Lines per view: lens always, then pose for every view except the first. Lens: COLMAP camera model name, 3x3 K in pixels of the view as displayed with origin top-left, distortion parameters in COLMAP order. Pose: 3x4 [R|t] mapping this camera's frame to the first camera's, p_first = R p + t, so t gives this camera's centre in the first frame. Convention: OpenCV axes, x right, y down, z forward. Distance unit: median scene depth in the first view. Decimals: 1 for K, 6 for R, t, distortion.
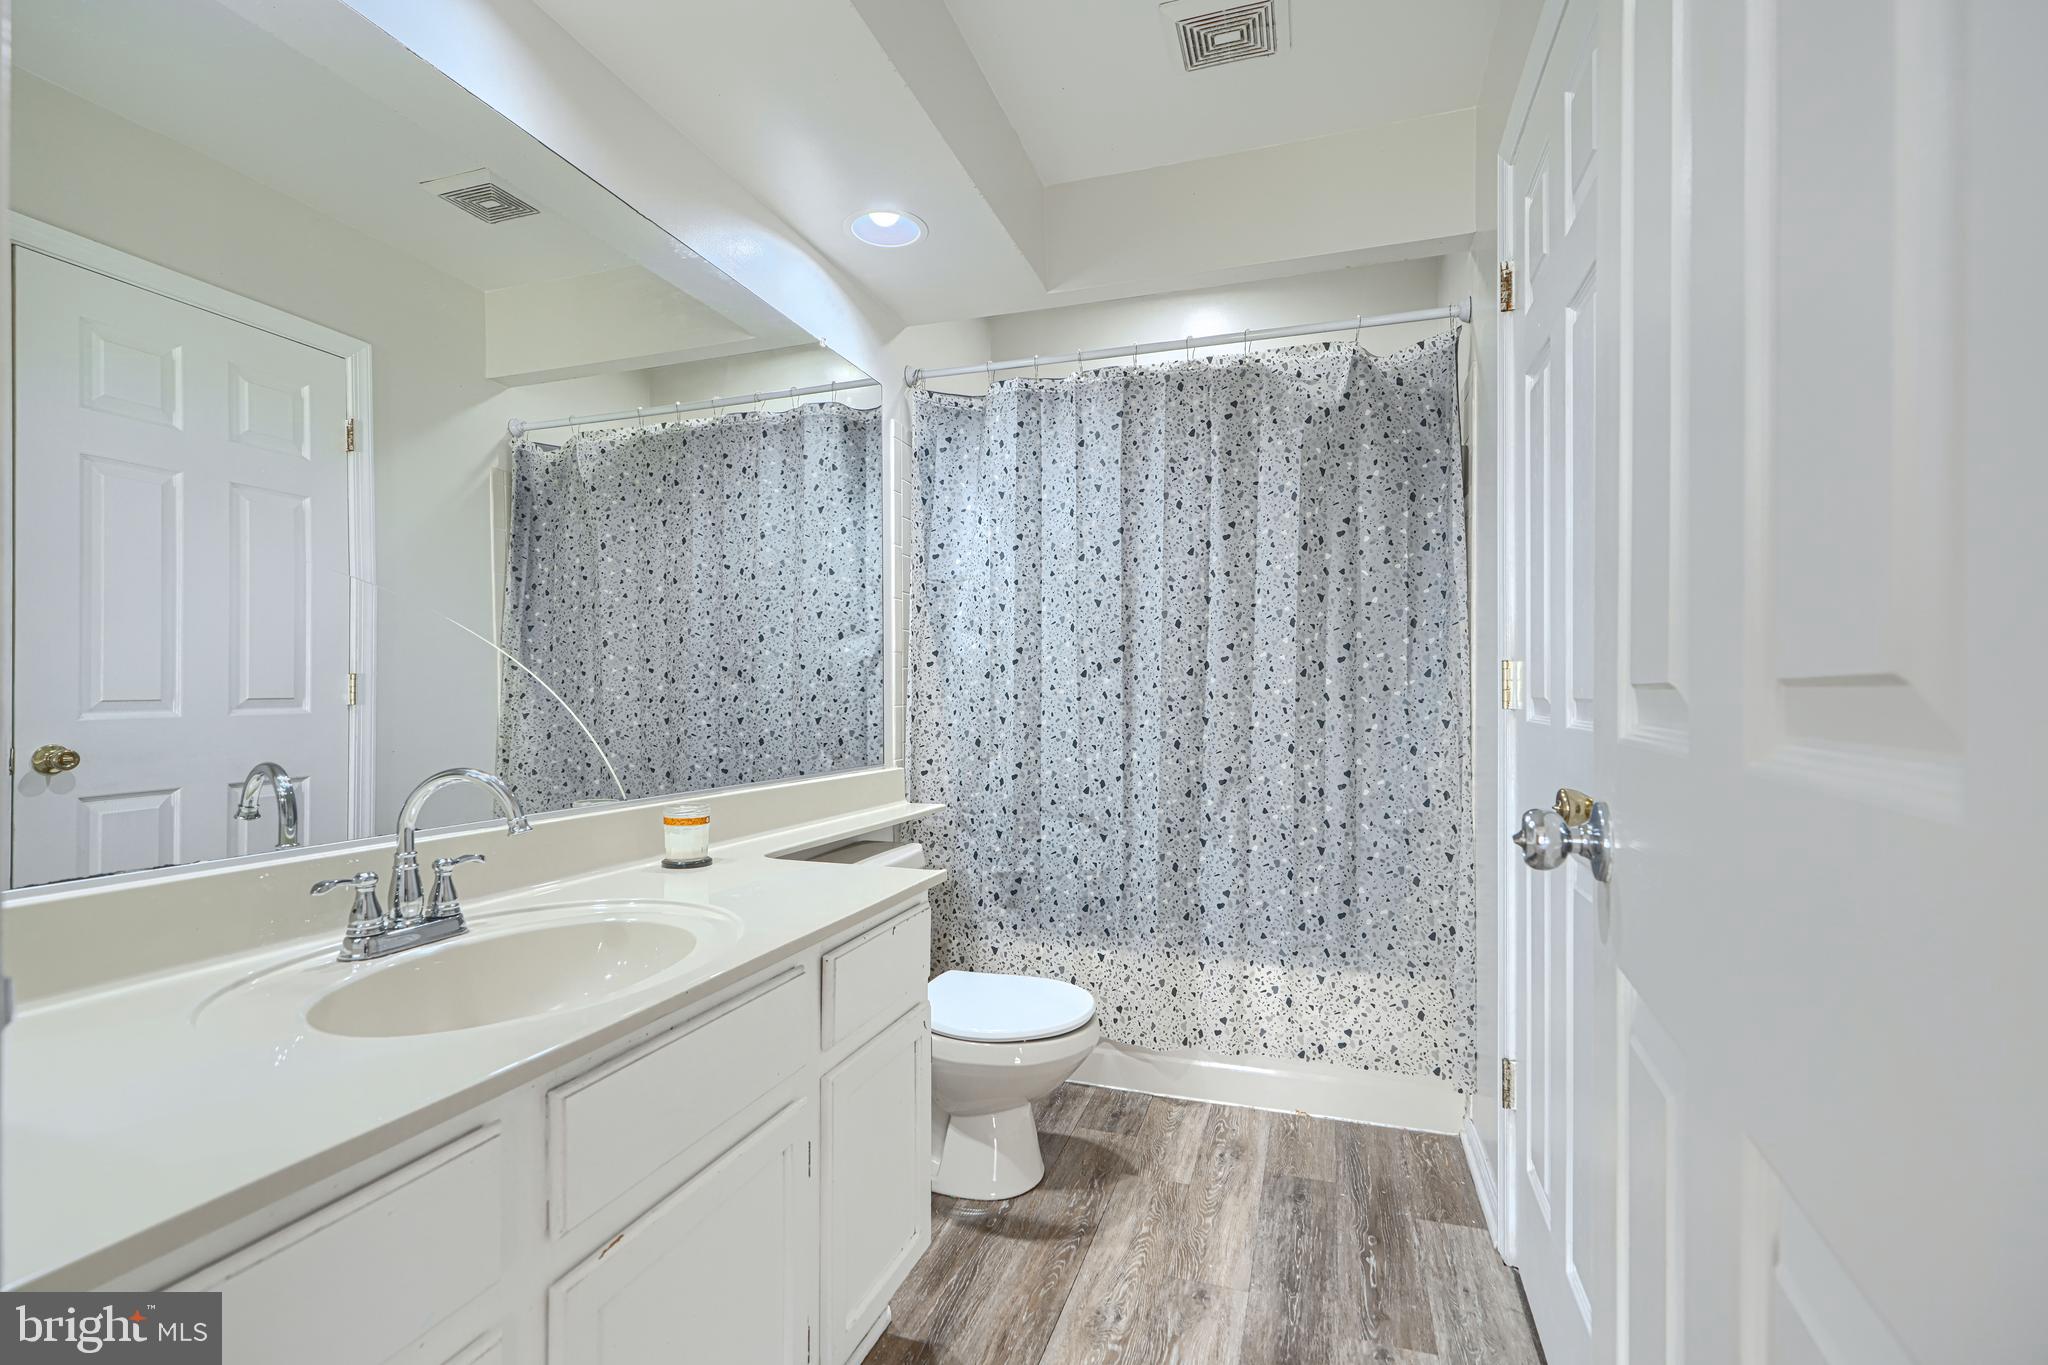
lens RADIAL K [[918.5, 0, 1021.9], [0, 918.5, 693.2], [0, 0, 1]] dist [0.001060, -0.000067]
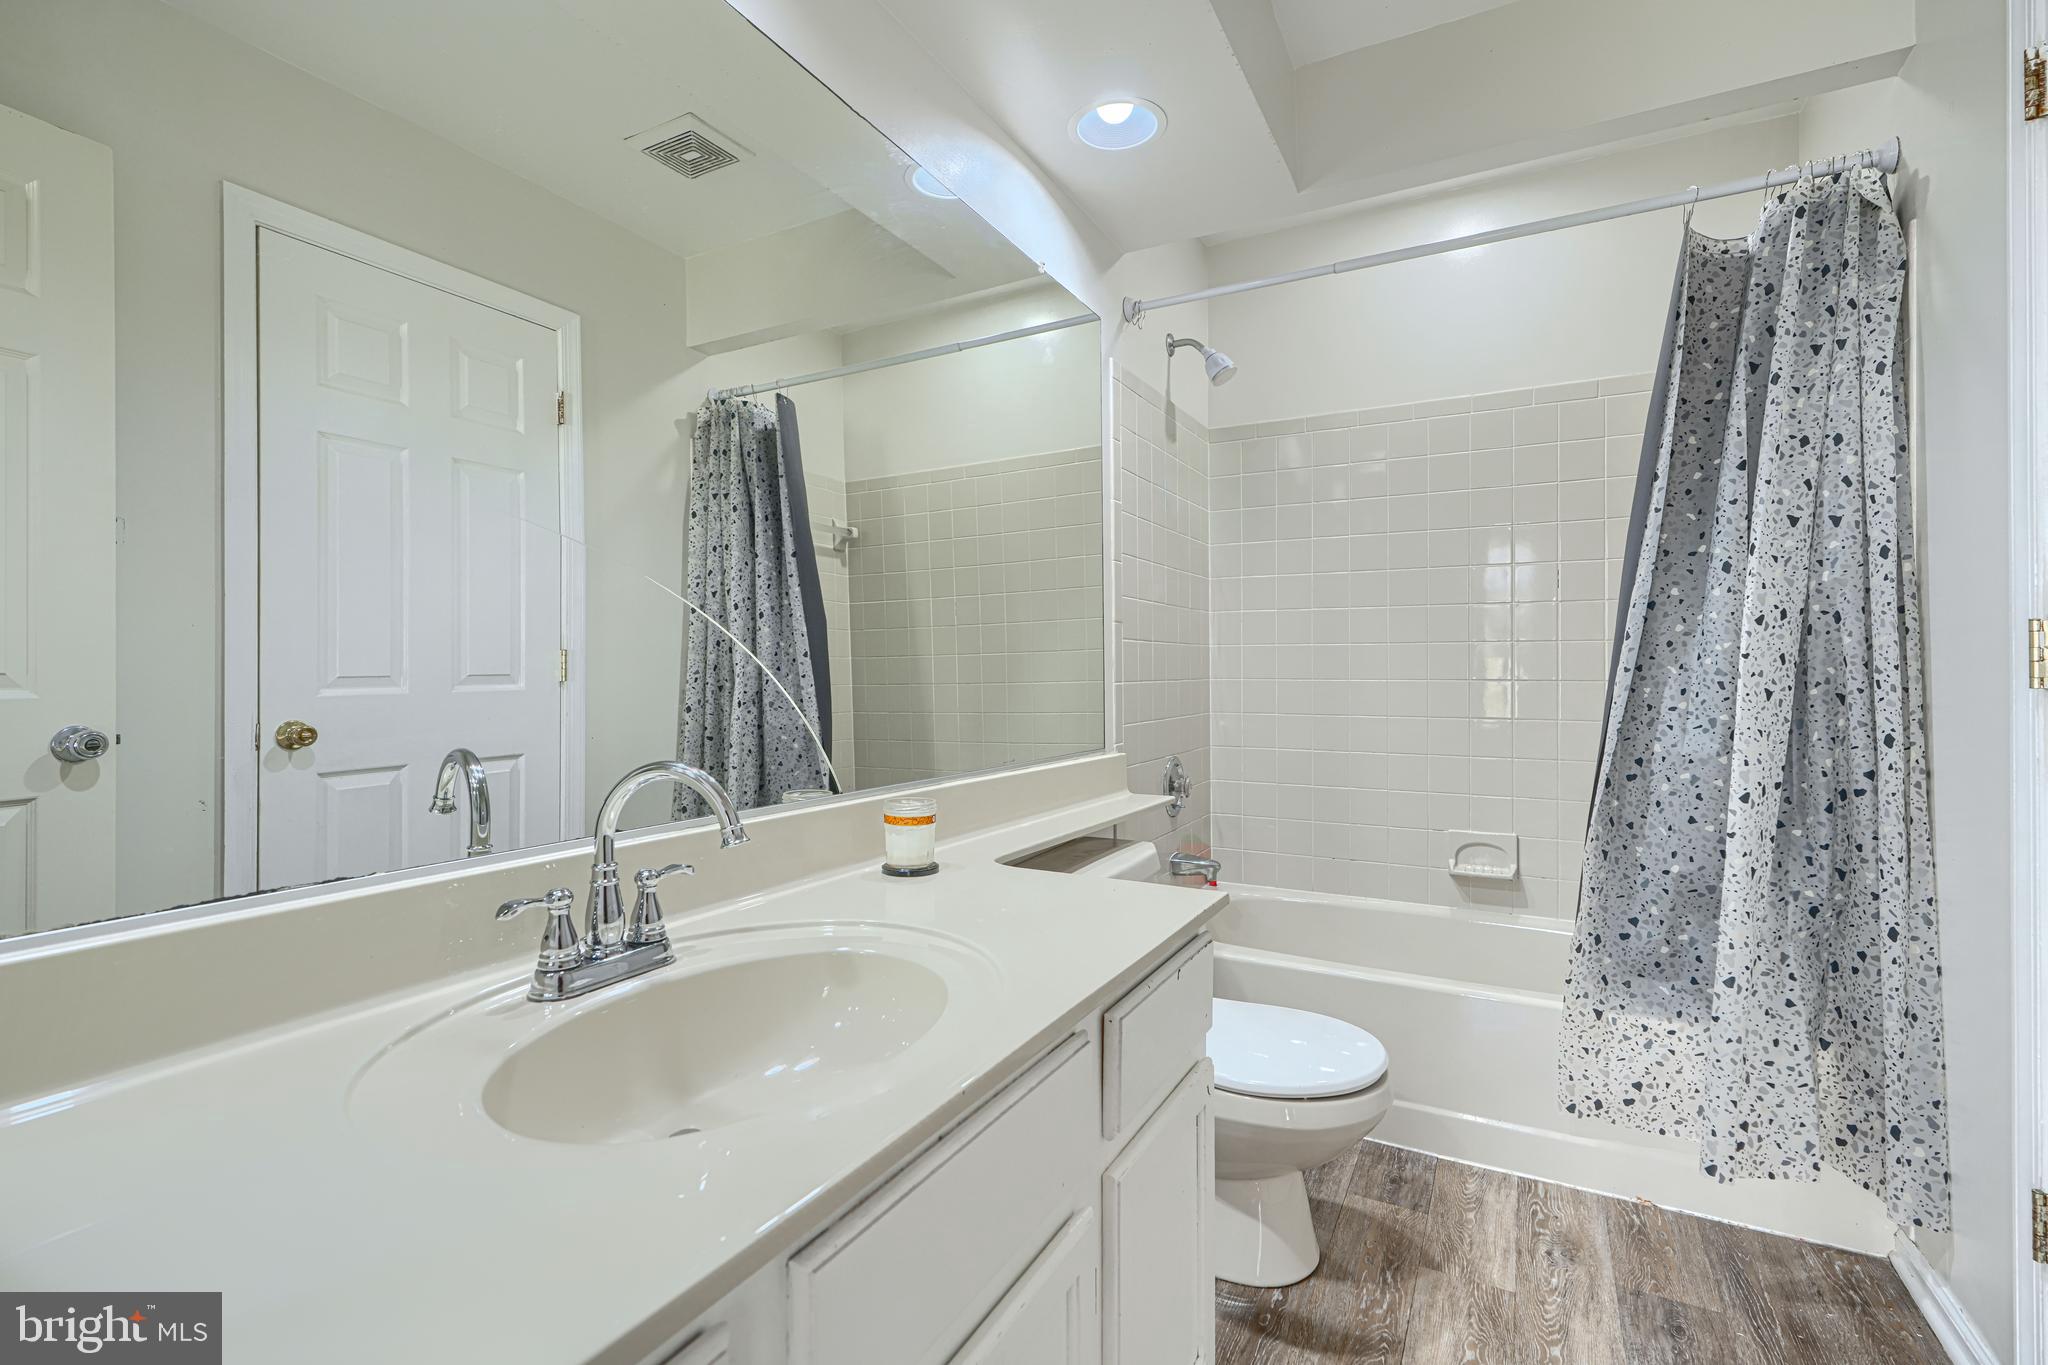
lens RADIAL K [[921.3, 0, 1020.5], [0, 921.3, 672.2], [0, 0, 1]] dist [0.000799, -0.000186]
pose [[0.984222, -0.001088, -0.176937, -0.095875], [0.001594, 0.999995, 0.002720, 0.001411], [0.176933, -0.002959, 0.984218, 0.153995]]
